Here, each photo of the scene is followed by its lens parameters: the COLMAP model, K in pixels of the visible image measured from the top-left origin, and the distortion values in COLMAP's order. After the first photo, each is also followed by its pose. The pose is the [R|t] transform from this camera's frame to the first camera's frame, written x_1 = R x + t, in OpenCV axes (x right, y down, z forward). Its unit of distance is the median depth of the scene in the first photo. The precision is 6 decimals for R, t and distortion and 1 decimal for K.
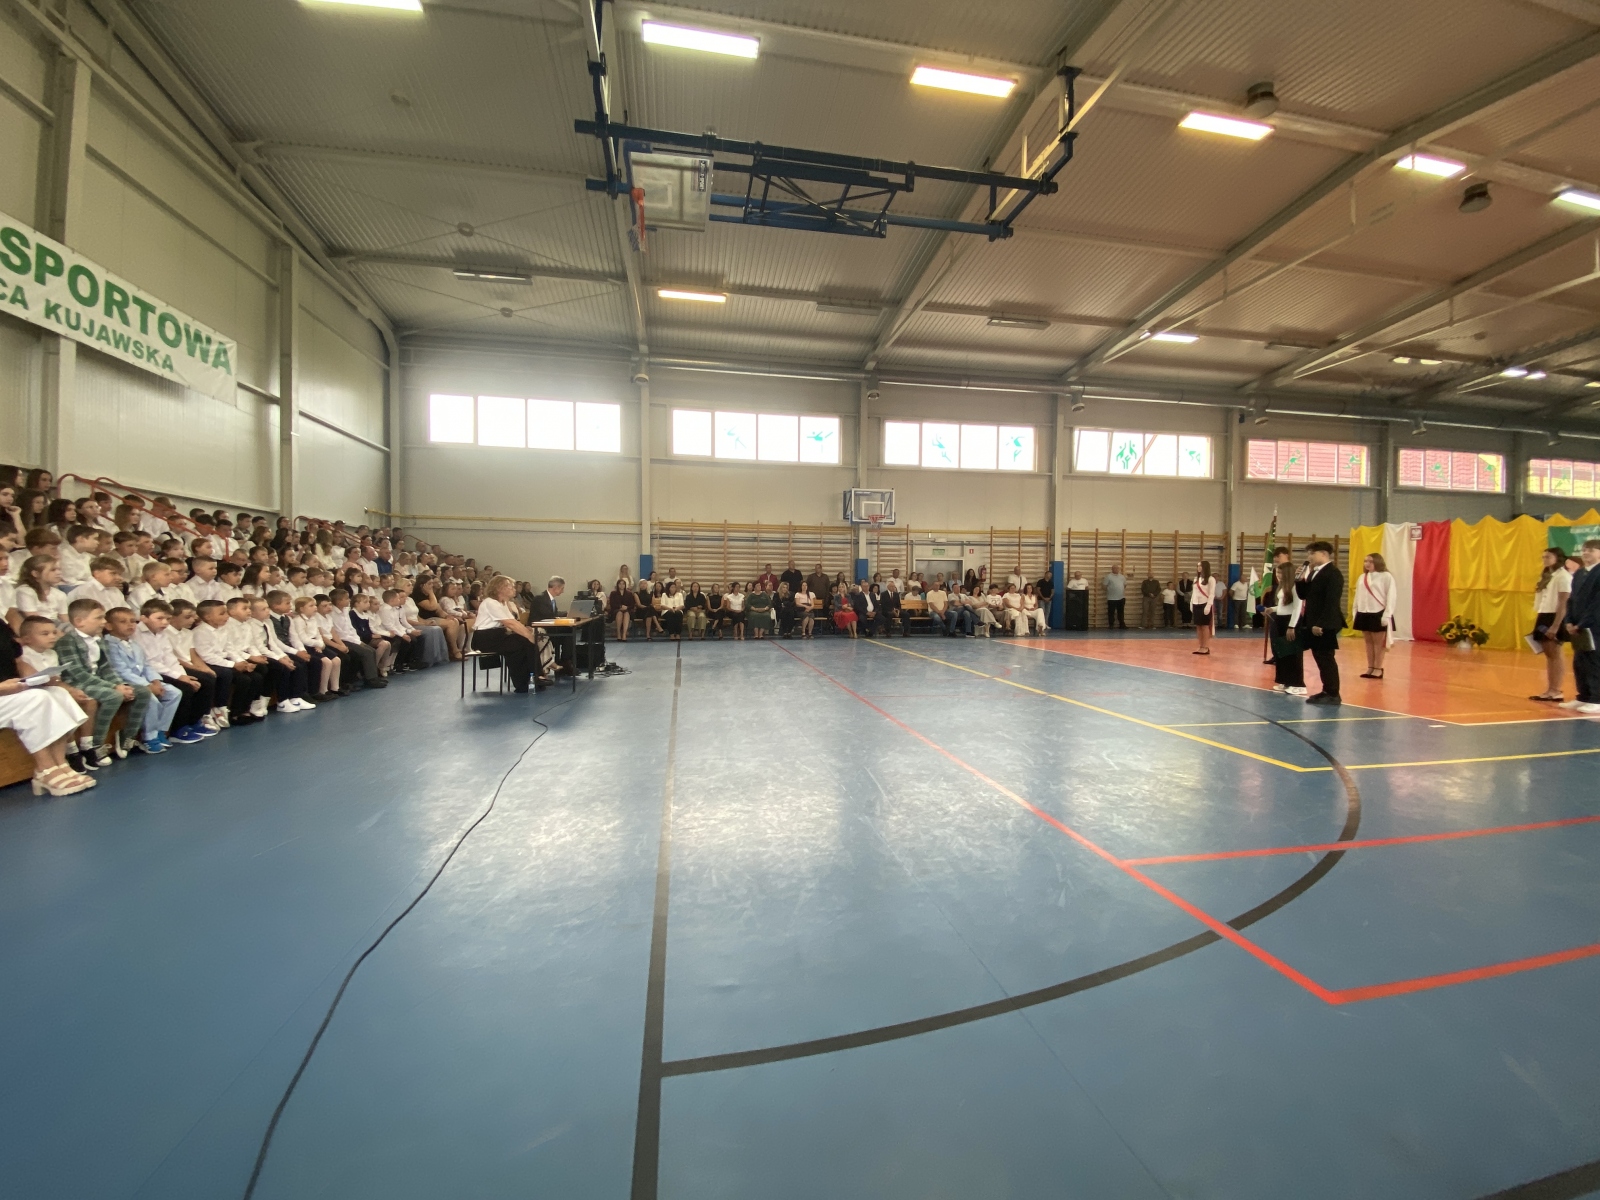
lens RADIAL K [[651.3, 0, 801.3], [0, 651.3, 605.6], [0, 0, 1]] dist [-0.014993, -0.004907]
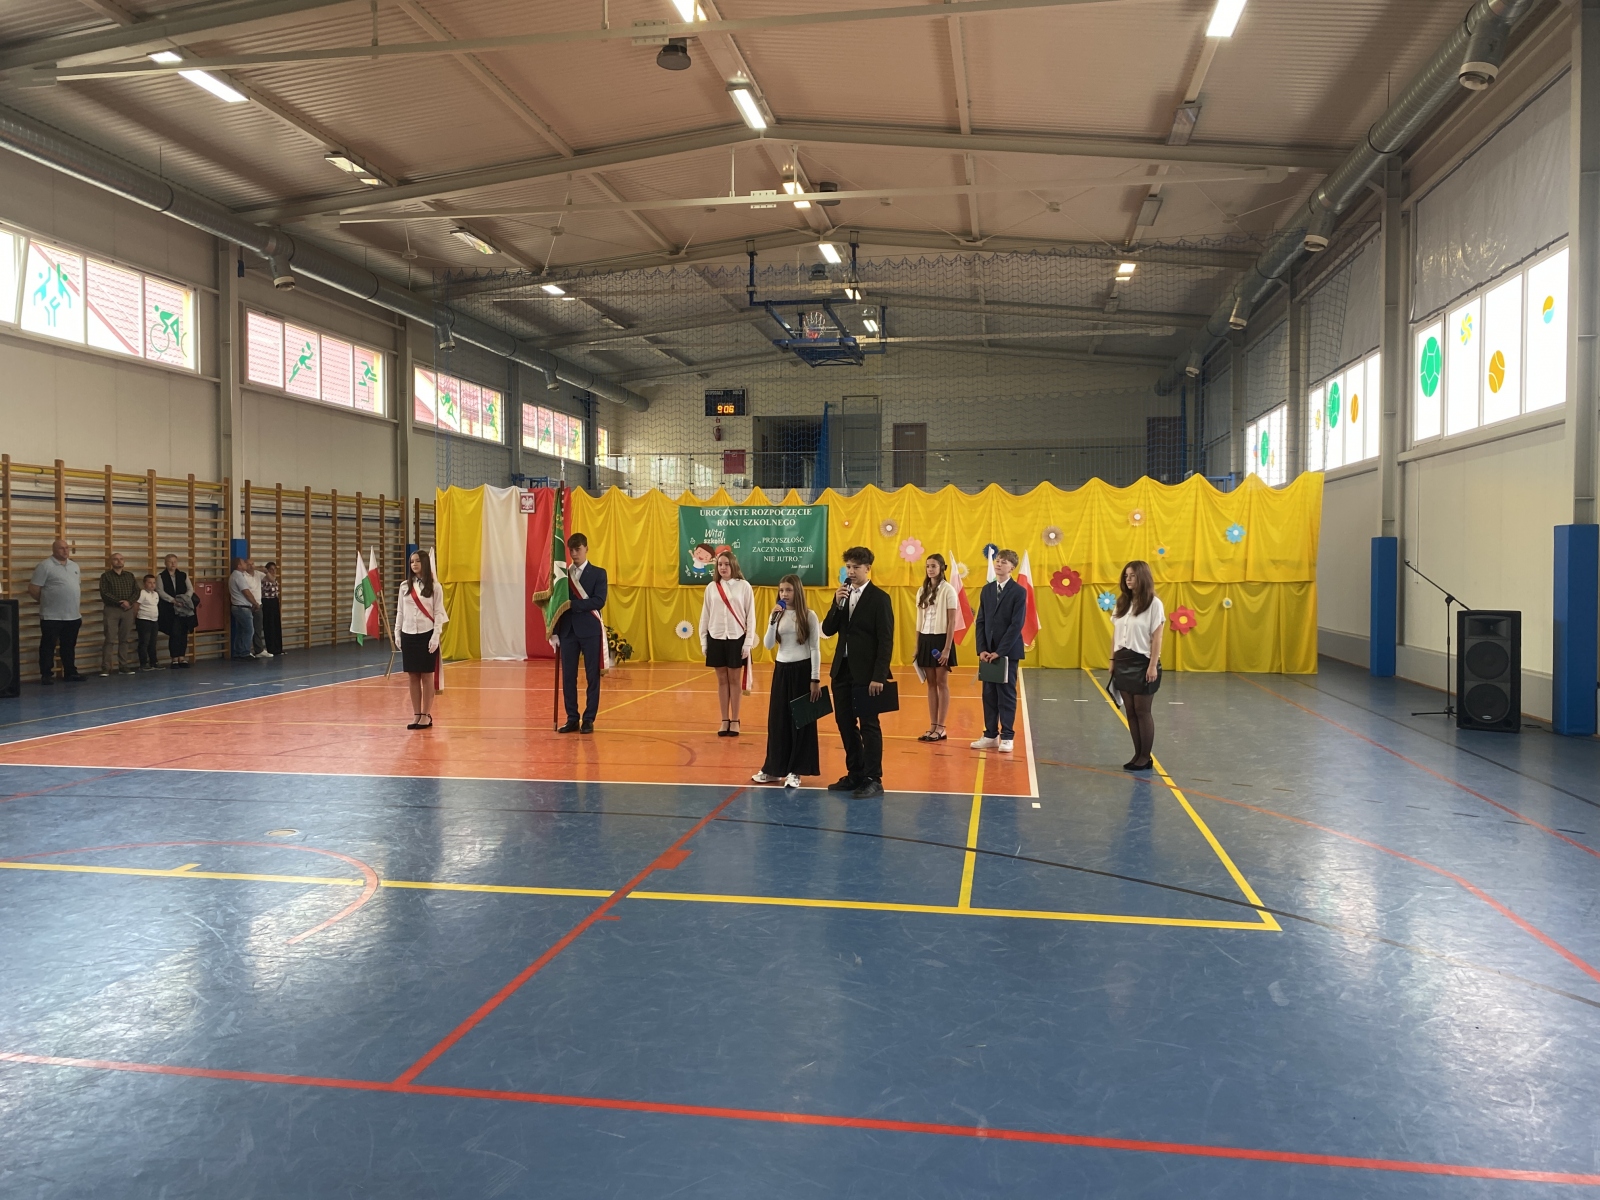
lens RADIAL K [[1217.4, 0, 791.5], [0, 1217.4, 608.0], [0, 0, 1]] dist [0.028256, -0.057215]
pose [[0.335281, -0.043032, 0.941135, -0.223486], [0.028565, 0.998961, 0.035500, -0.049032], [-0.941685, 0.014981, 0.336162, 0.373800]]
